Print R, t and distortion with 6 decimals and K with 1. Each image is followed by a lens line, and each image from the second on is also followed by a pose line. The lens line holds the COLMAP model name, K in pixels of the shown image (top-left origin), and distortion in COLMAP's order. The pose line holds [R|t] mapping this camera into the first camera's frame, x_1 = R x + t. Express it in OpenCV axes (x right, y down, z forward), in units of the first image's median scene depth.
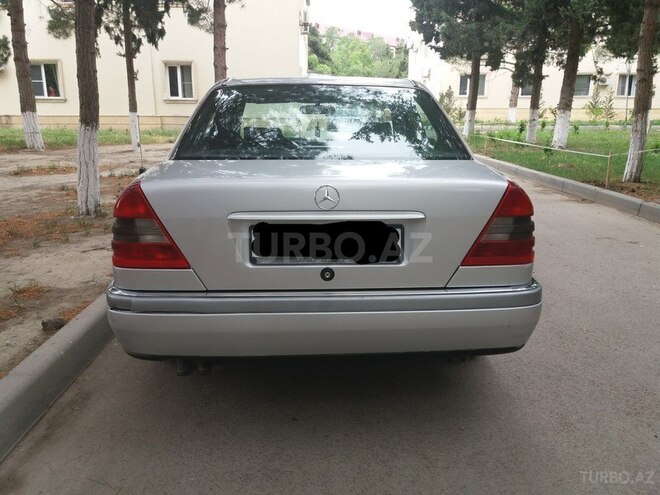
lens RADIAL K [[499.8, 0, 330.0], [0, 499.8, 247.5], [0, 0, 1]] dist [0.095717, -0.164907]
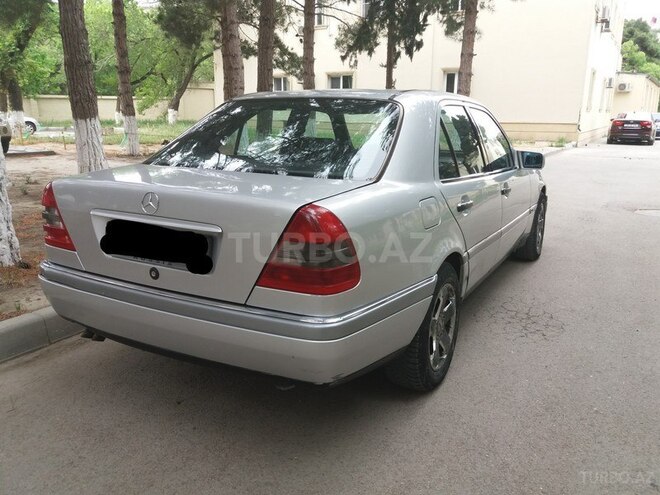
lens RADIAL K [[499.8, 0, 330.0], [0, 499.8, 247.5], [0, 0, 1]] dist [0.095717, -0.164907]
pose [[0.861087, 0.125504, -0.492725, 0.589794], [-0.131022, 0.991102, 0.023474, -0.054299], [0.491287, 0.044345, 0.869868, 0.147208]]
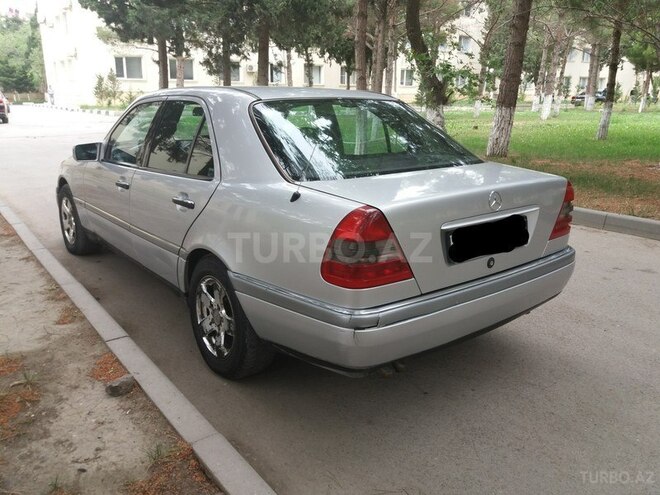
lens RADIAL K [[499.8, 0, 330.0], [0, 499.8, 247.5], [0, 0, 1]] dist [0.095717, -0.164907]
pose [[0.824362, -0.151018, 0.545547, -0.690528], [0.136699, 0.988342, 0.067030, -0.083681], [-0.549310, 0.019318, 0.835396, 0.111316]]
